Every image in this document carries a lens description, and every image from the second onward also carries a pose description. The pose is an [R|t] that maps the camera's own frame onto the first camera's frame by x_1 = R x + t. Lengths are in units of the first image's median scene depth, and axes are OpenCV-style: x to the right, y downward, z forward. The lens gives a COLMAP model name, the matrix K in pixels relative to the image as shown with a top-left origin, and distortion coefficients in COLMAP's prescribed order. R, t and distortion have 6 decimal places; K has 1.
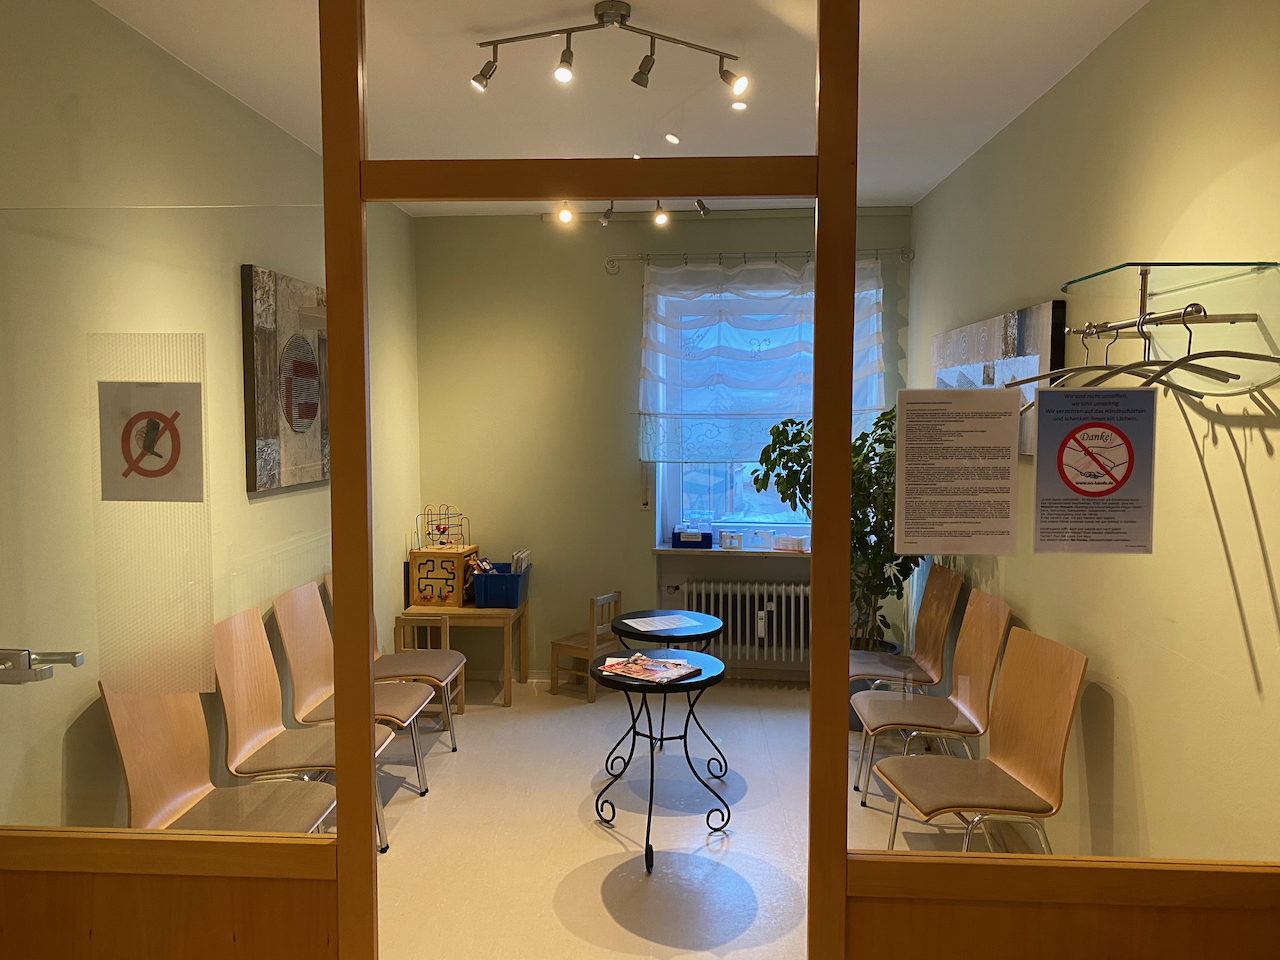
lens RADIAL K [[983.8, 0, 637.7], [0, 983.8, 478.5], [0, 0, 1]] dist [0.029655, -0.040903]
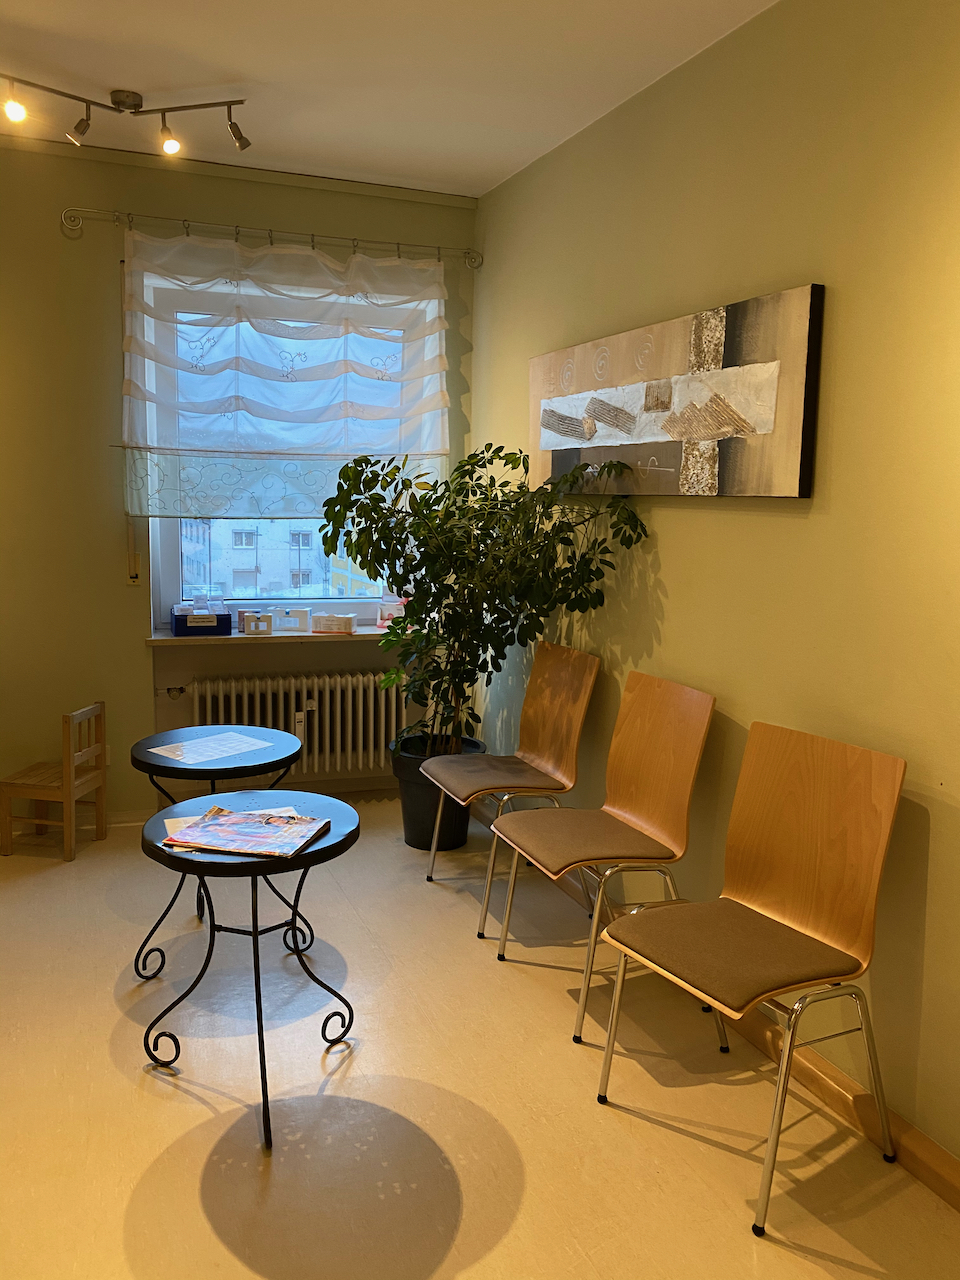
lens RADIAL K [[983.8, 0, 484.4], [0, 983.8, 637.1], [0, 0, 1]] dist [0.029655, -0.040903]
pose [[0.898828, -0.045546, 0.435929, -0.091476], [0.009109, 0.996312, 0.085314, 0.012357], [-0.438208, -0.072712, 0.895928, 0.282316]]
